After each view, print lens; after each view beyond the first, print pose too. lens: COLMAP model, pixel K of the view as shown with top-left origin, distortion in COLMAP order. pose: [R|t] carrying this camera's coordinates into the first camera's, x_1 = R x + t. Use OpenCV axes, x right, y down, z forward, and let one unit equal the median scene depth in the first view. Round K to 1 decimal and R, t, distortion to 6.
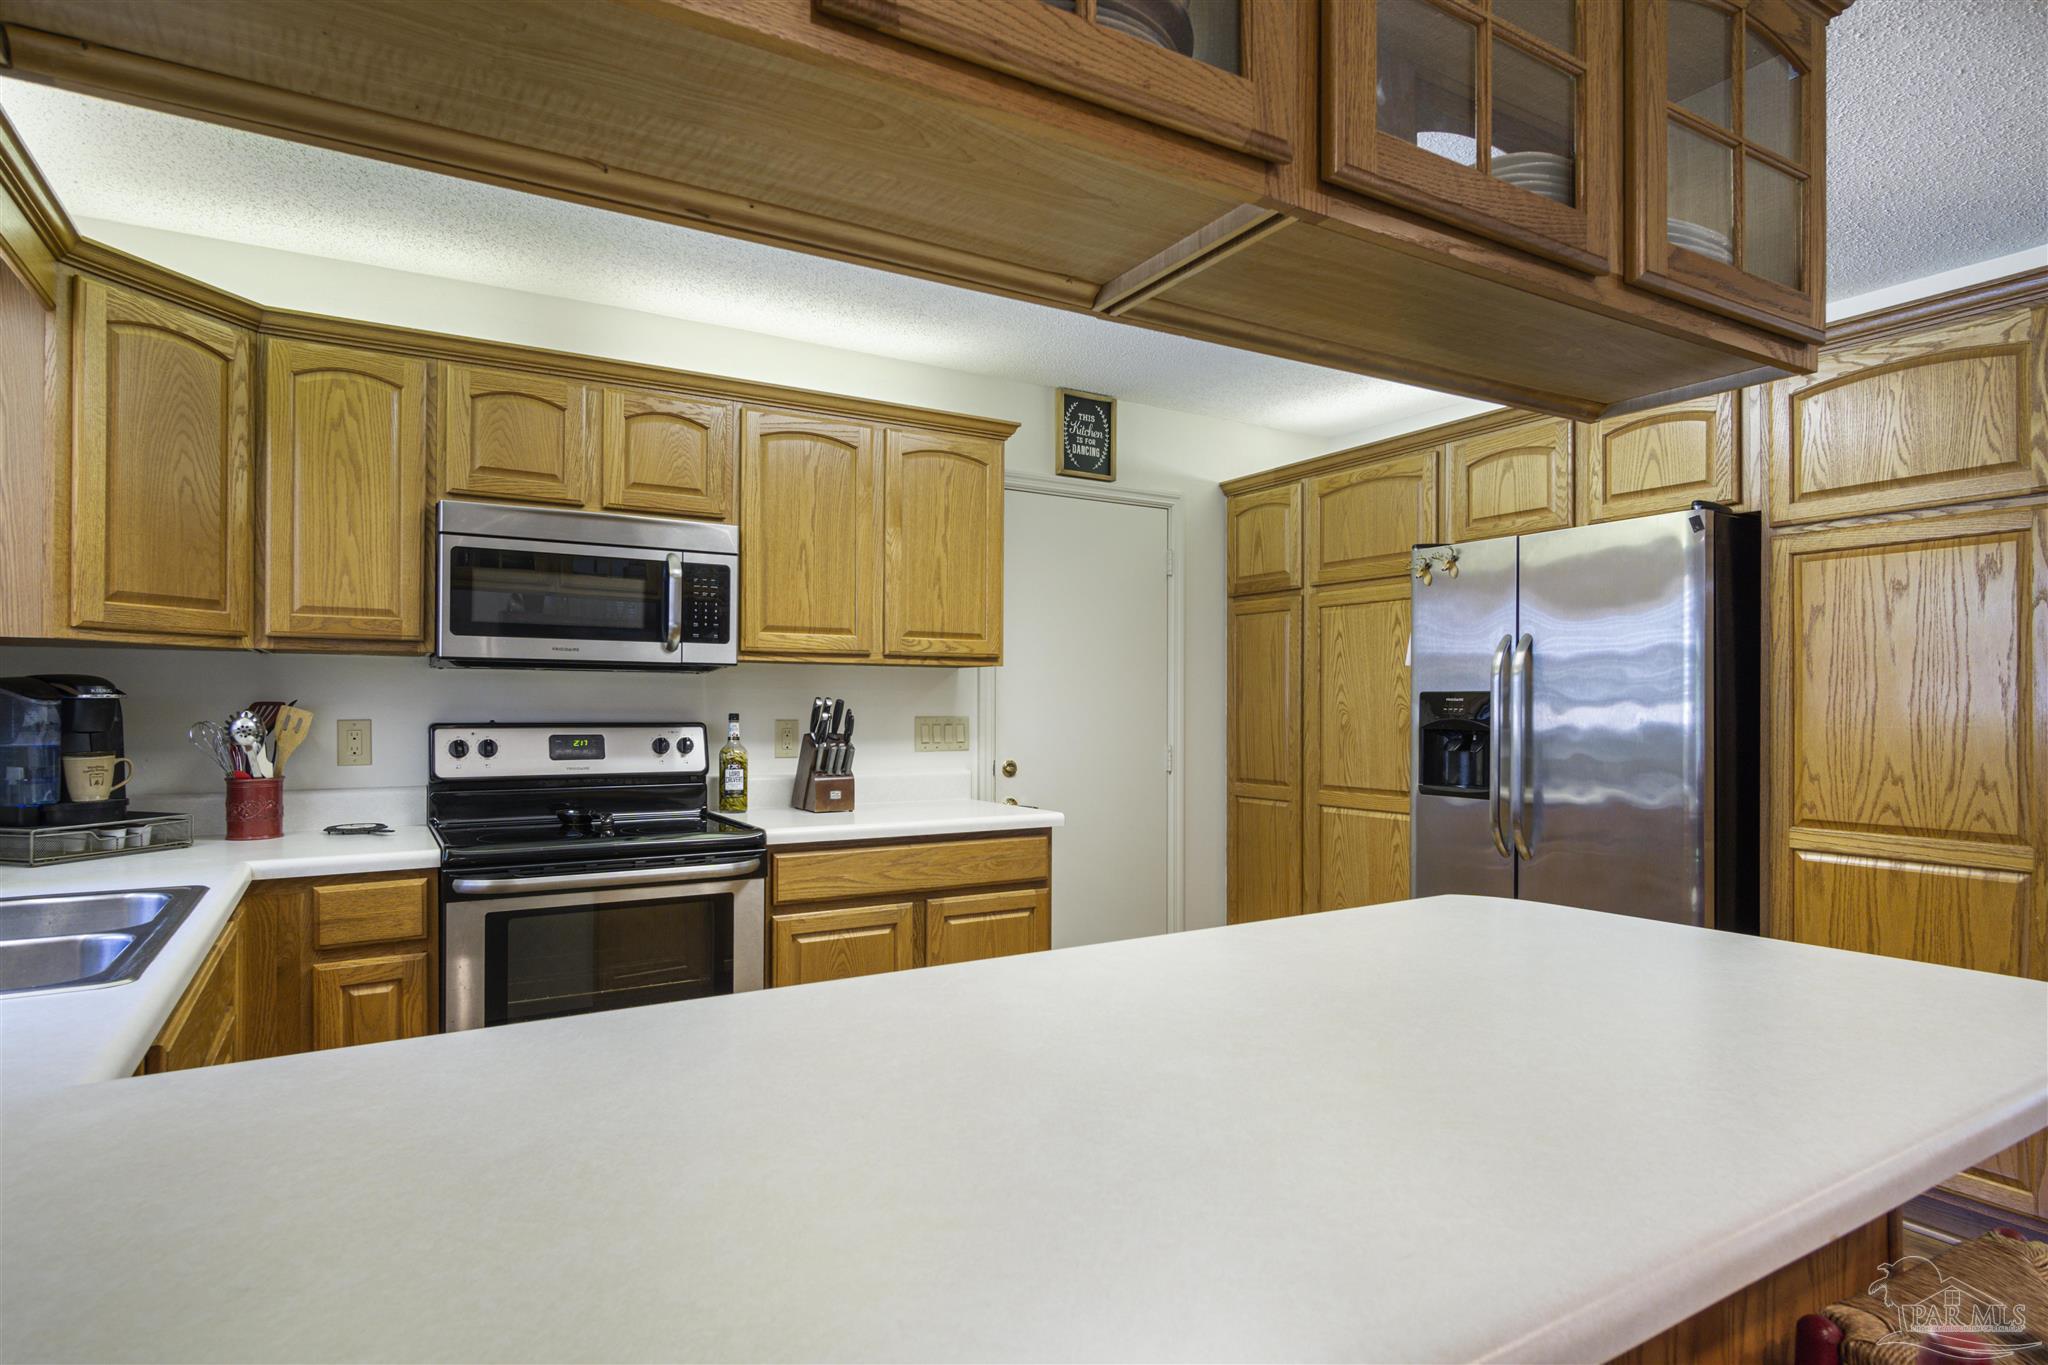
lens RADIAL K [[1096.0, 0, 1012.5], [0, 1096.0, 694.7], [0, 0, 1]] dist [-0.001506, -0.000299]
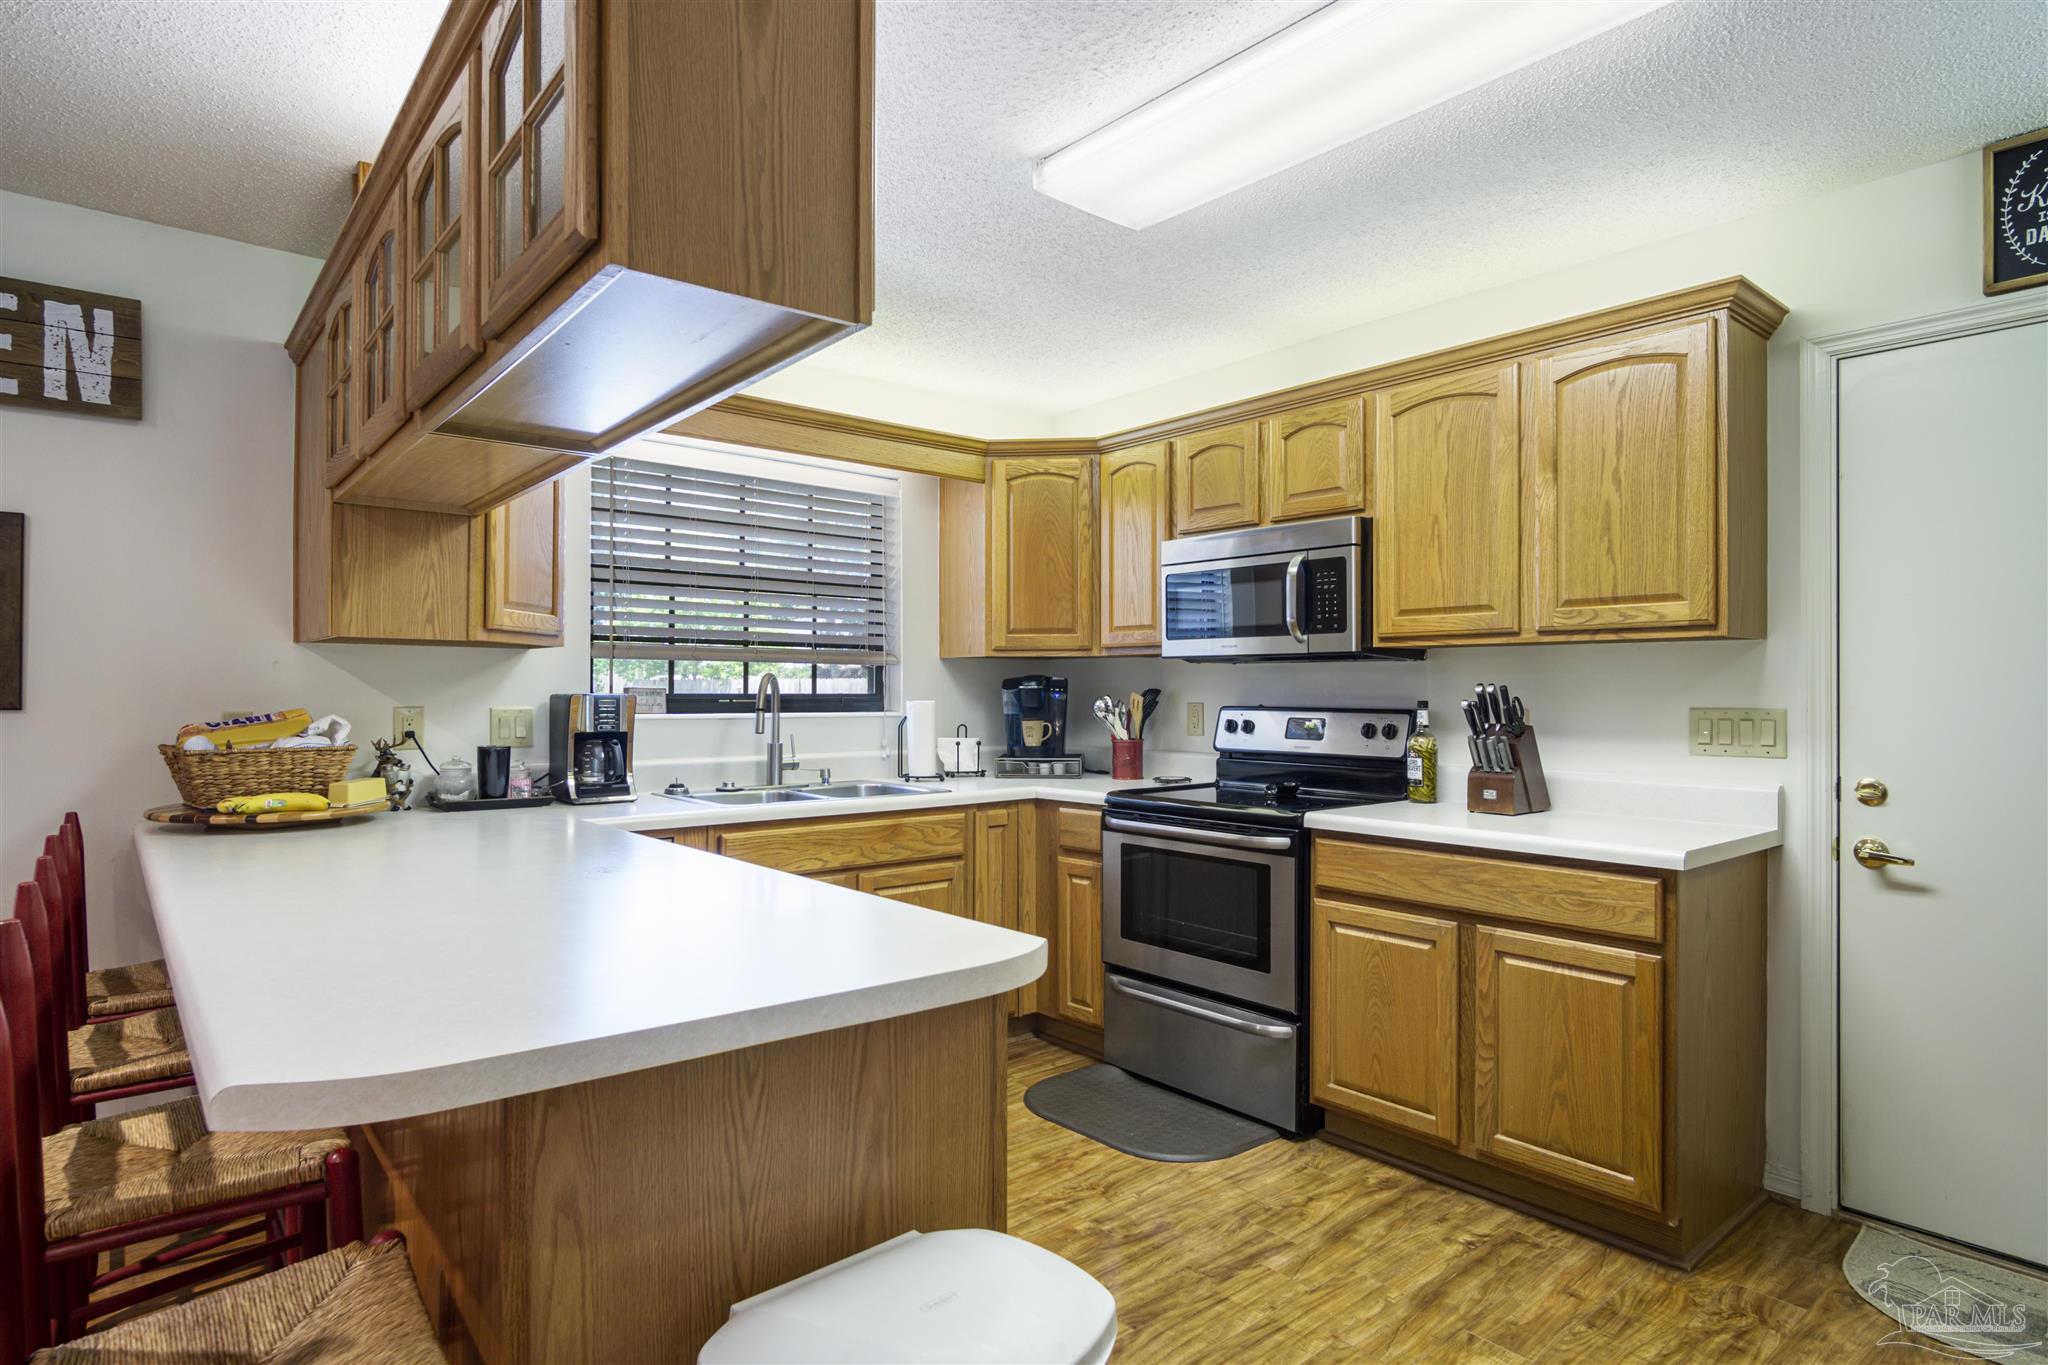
lens RADIAL K [[1101.5, 0, 1024.0], [0, 1101.5, 682.5], [0, 0, 1]] dist [-0.005093, -0.000981]
pose [[0.163294, -0.008760, -0.986539, 0.681012], [0.008295, 0.999937, -0.007506, 0.005621], [0.986543, -0.006957, 0.163357, 0.510695]]
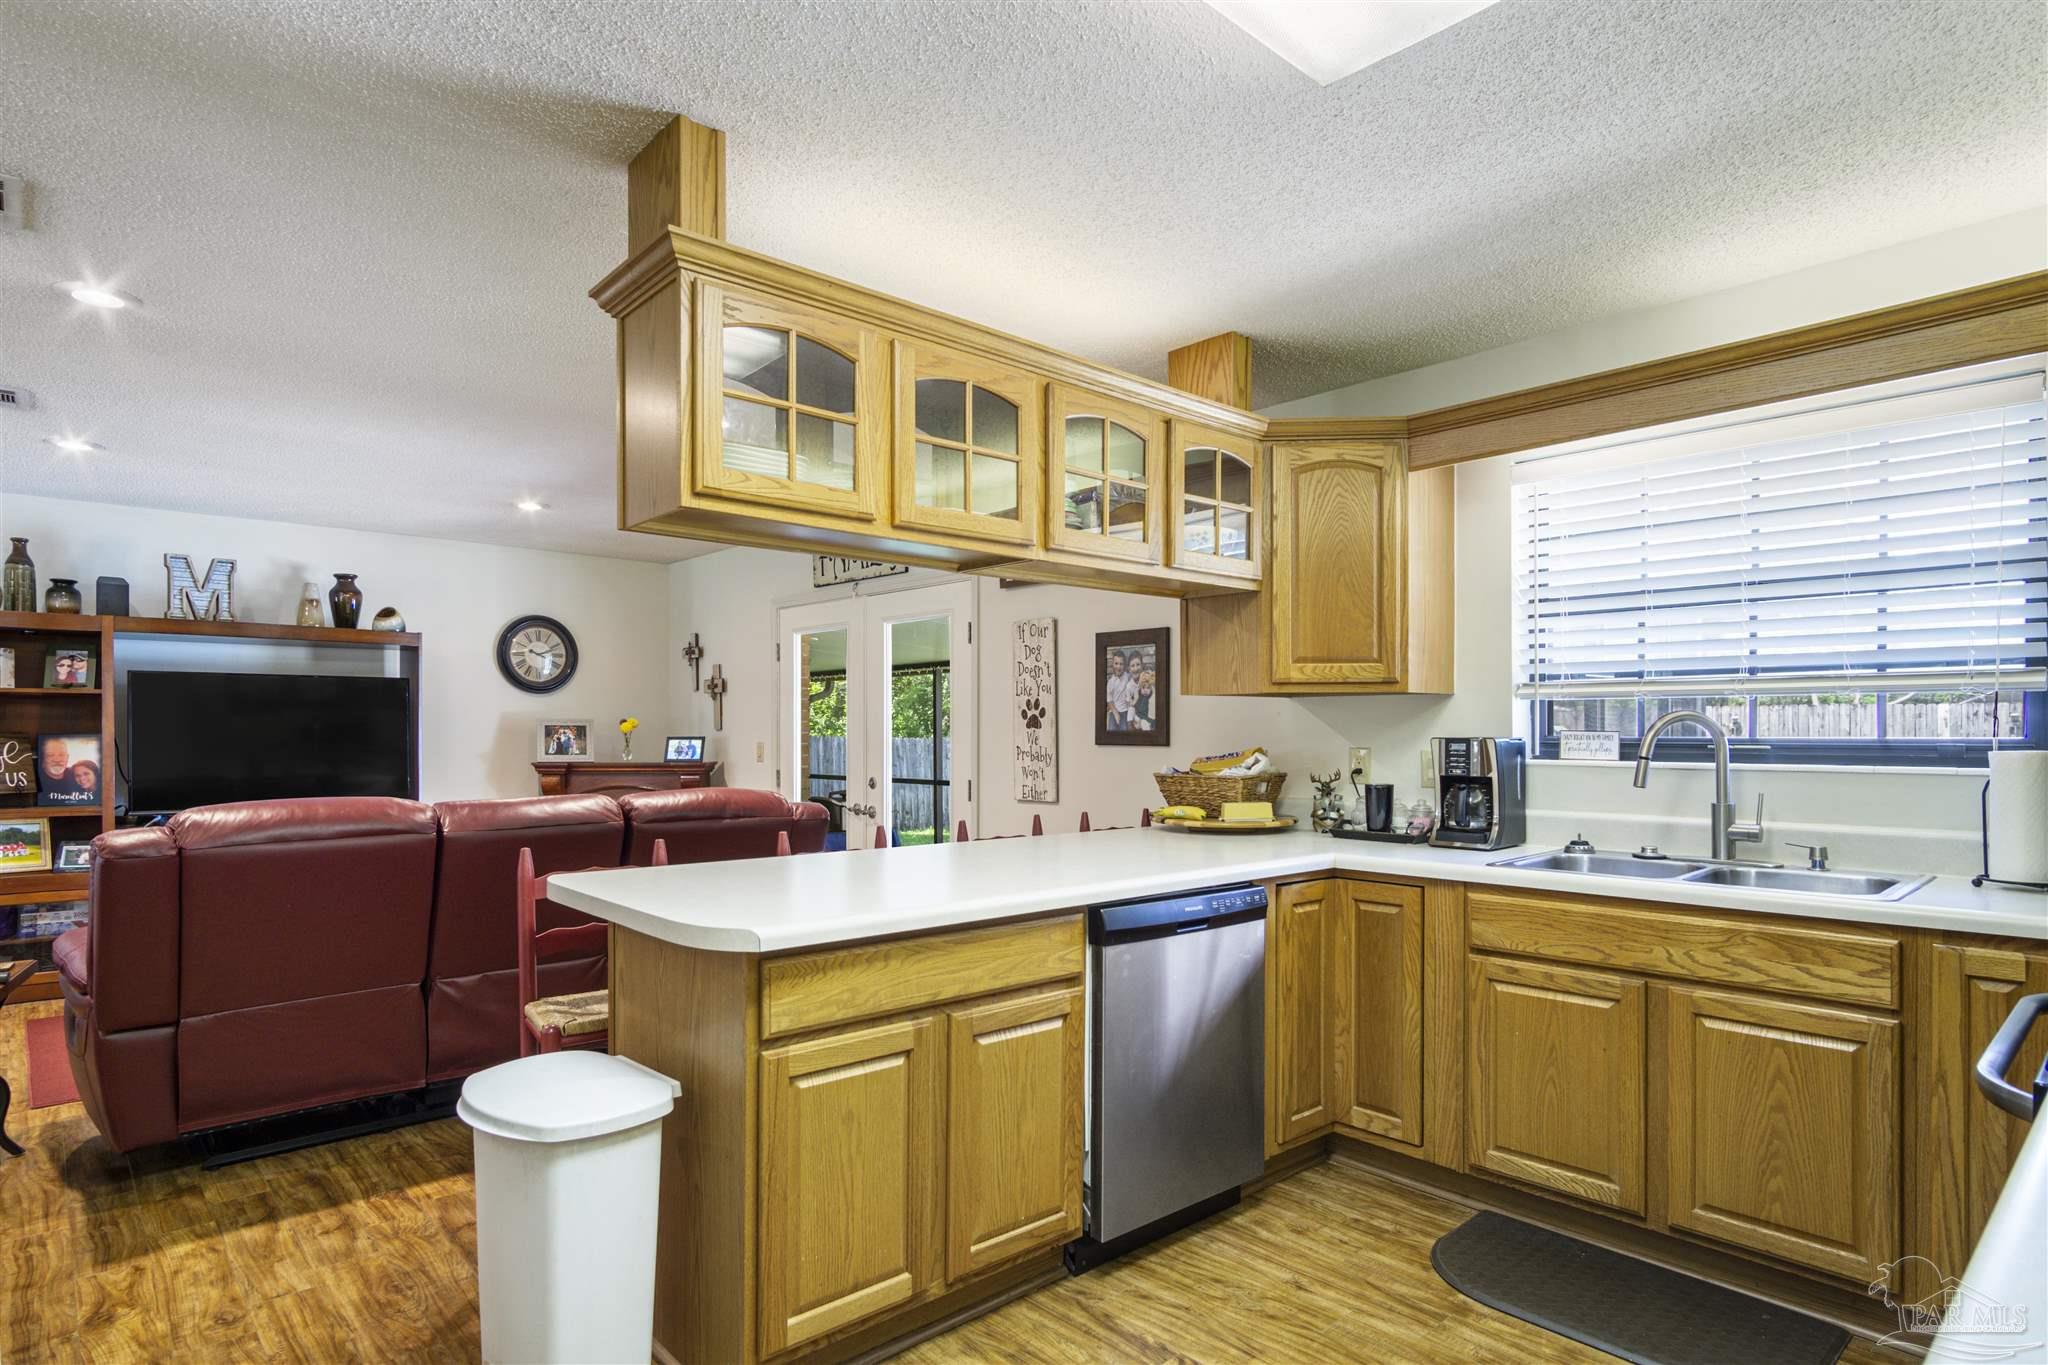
lens RADIAL K [[1095.5, 0, 1008.3], [0, 1095.5, 737.5], [0, 0, 1]] dist [0.001362, 0.000766]
pose [[-0.981597, 0.000324, -0.190966, 0.206843], [0.001452, 0.999982, -0.005768, 0.010662], [0.190961, -0.005940, -0.981580, 1.190536]]
